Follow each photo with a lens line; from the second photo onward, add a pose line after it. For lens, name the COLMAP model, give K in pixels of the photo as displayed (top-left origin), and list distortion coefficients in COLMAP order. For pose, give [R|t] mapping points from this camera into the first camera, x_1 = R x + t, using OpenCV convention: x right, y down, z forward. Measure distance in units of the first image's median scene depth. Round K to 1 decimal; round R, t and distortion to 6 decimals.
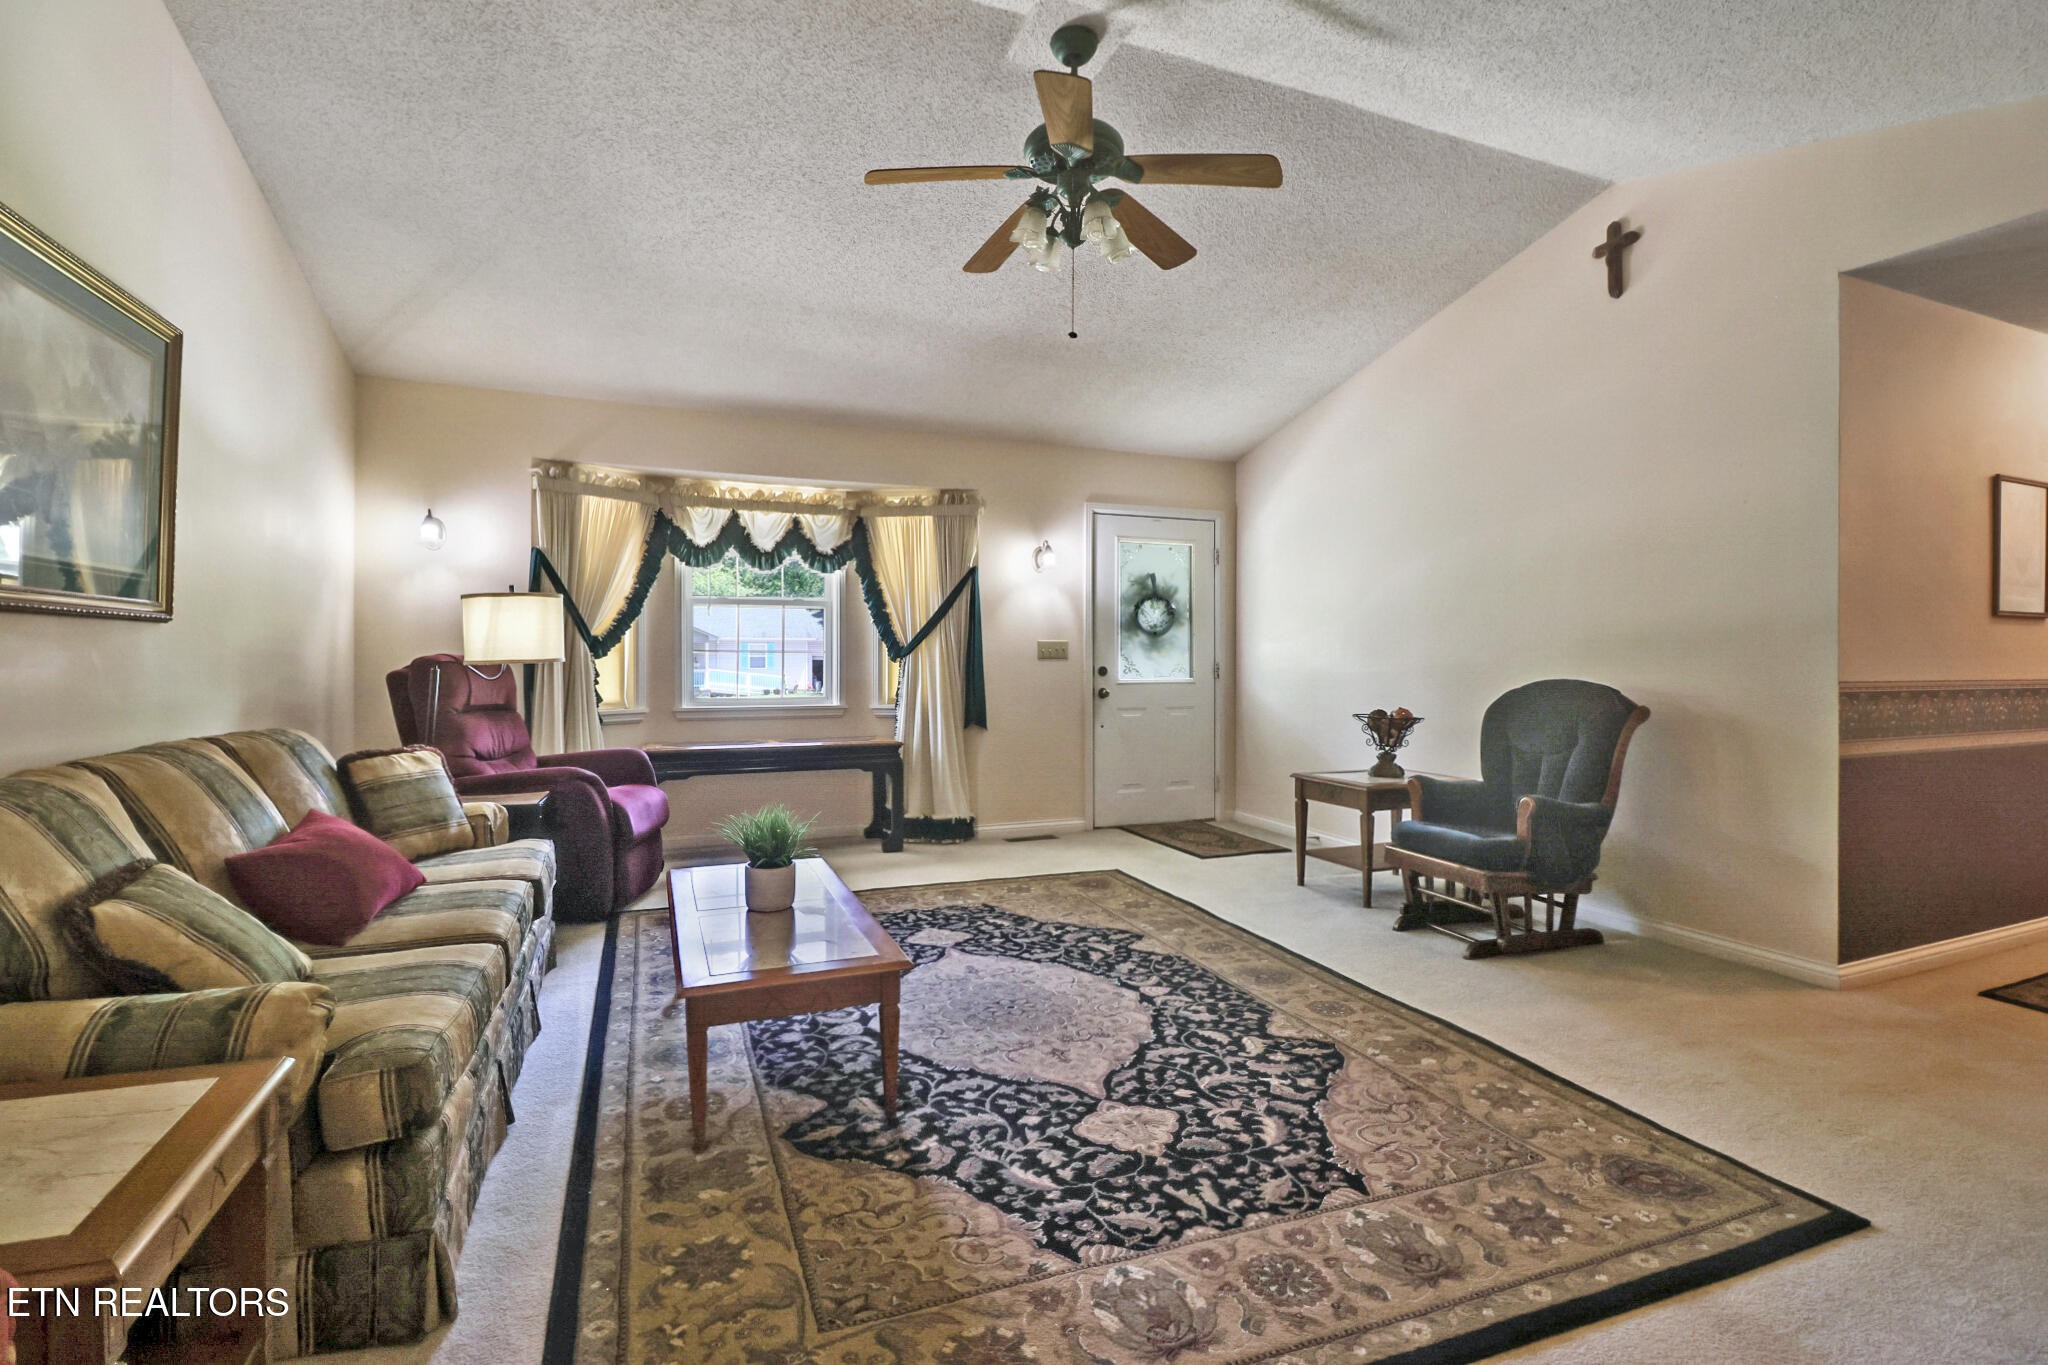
lens RADIAL K [[950.2, 0, 1033.5], [0, 950.2, 651.7], [0, 0, 1]] dist [0.002537, -0.012358]
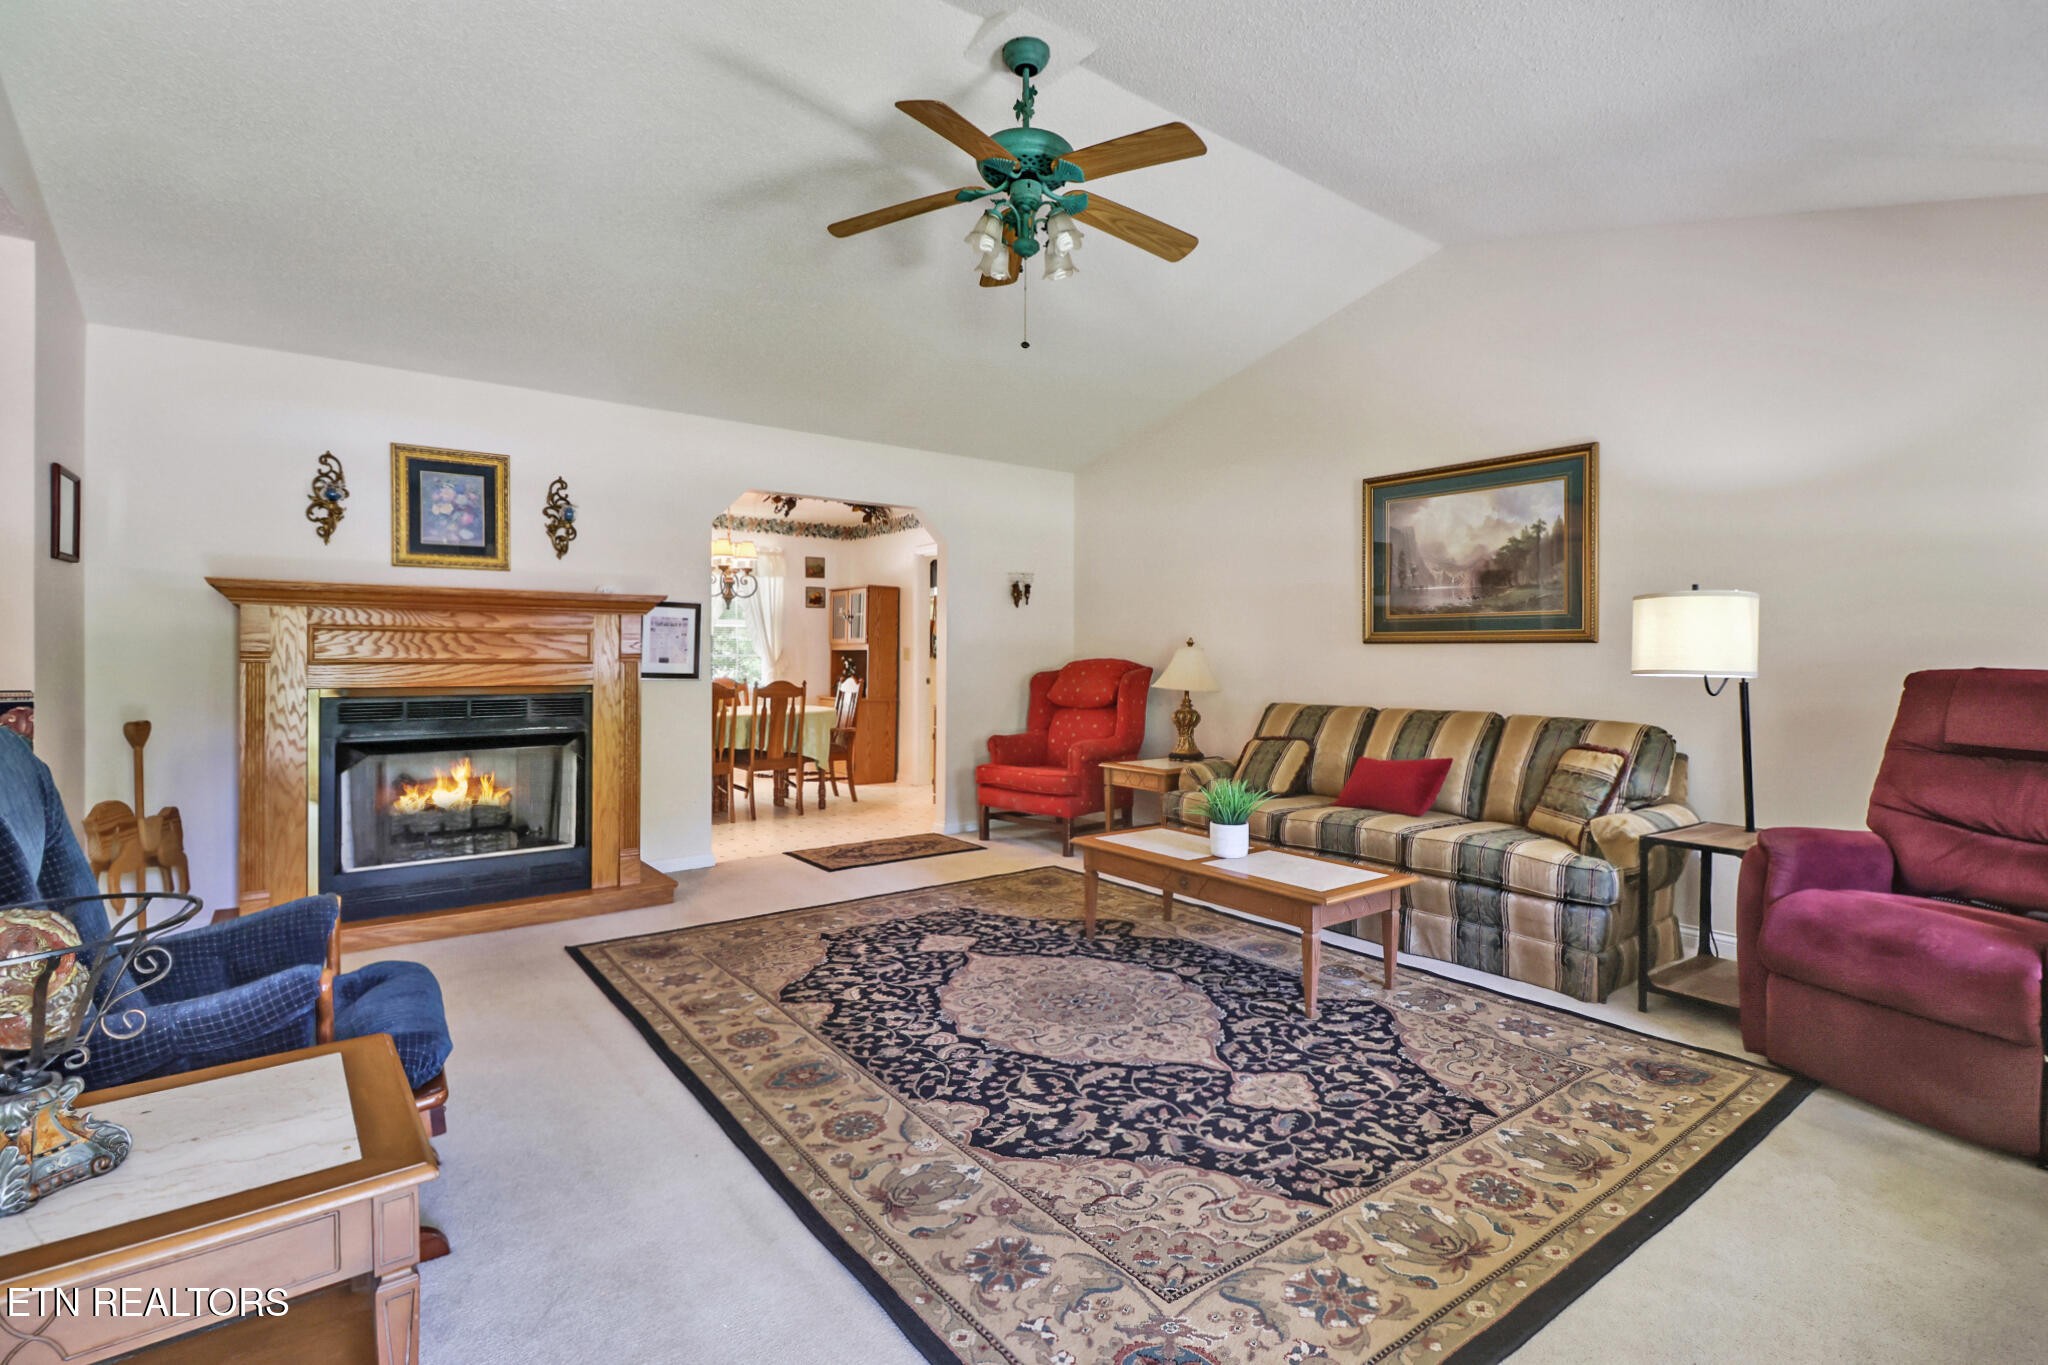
lens RADIAL K [[950.2, 0, 1033.5], [0, 950.2, 651.7], [0, 0, 1]] dist [0.002537, -0.012358]
pose [[-0.965302, -0.007577, -0.261026, 0.315079], [-0.005858, 0.999956, -0.007364, 0.000151], [0.261070, -0.005579, -0.965304, 2.127304]]
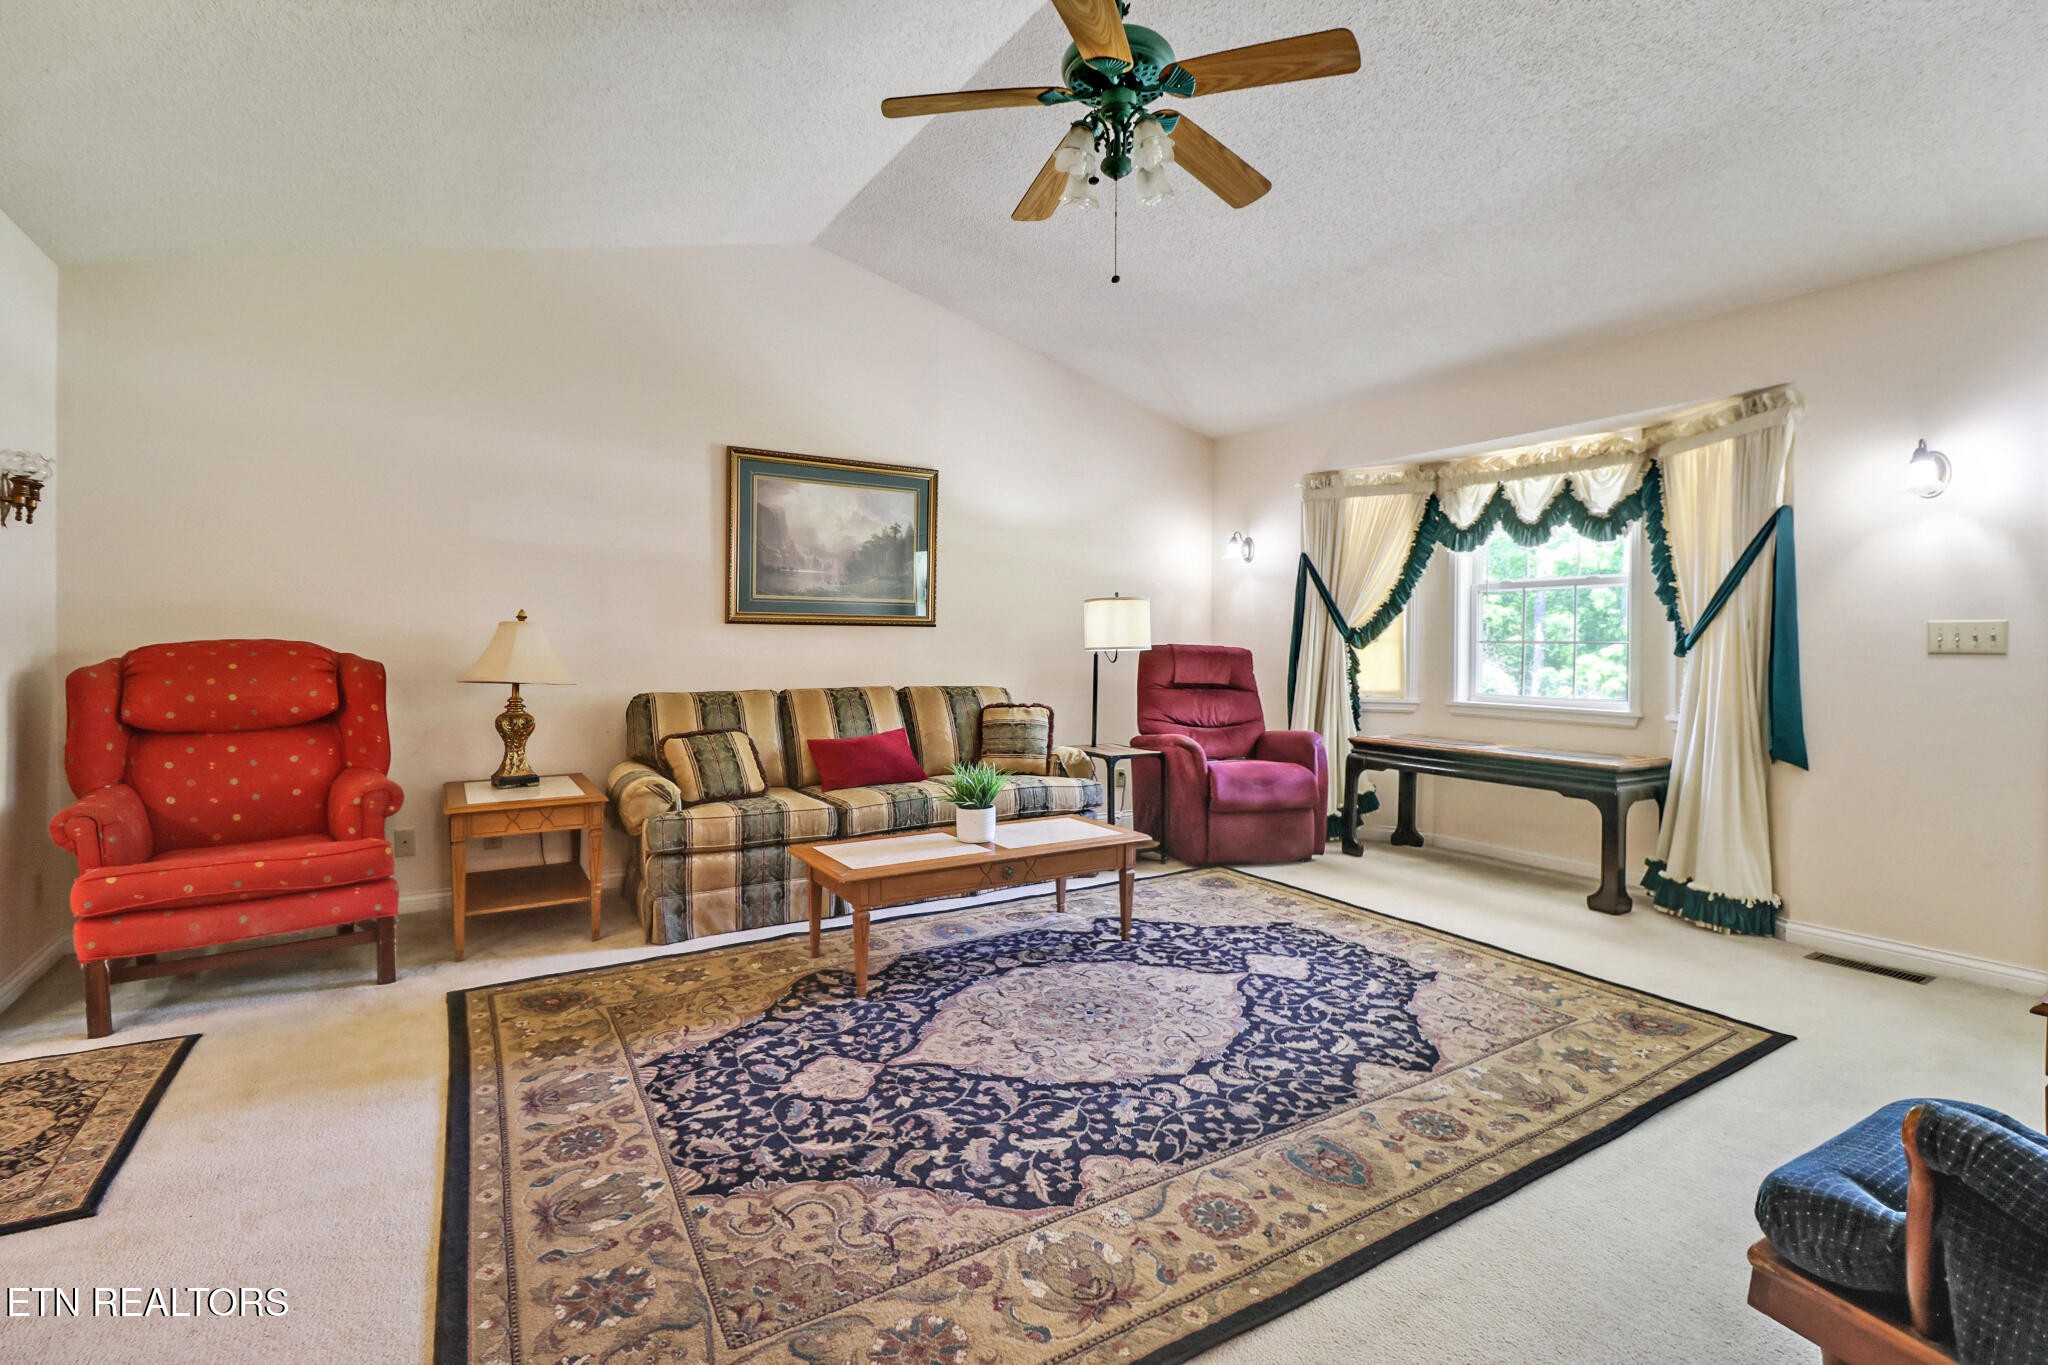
lens RADIAL K [[950.2, 0, 1033.5], [0, 950.2, 651.7], [0, 0, 1]] dist [0.002537, -0.012358]
pose [[0.171815, 0.008185, -0.985095, 0.965055], [-0.001020, 0.999966, 0.008131, 0.003937], [0.985129, -0.000392, 0.171817, 0.832694]]
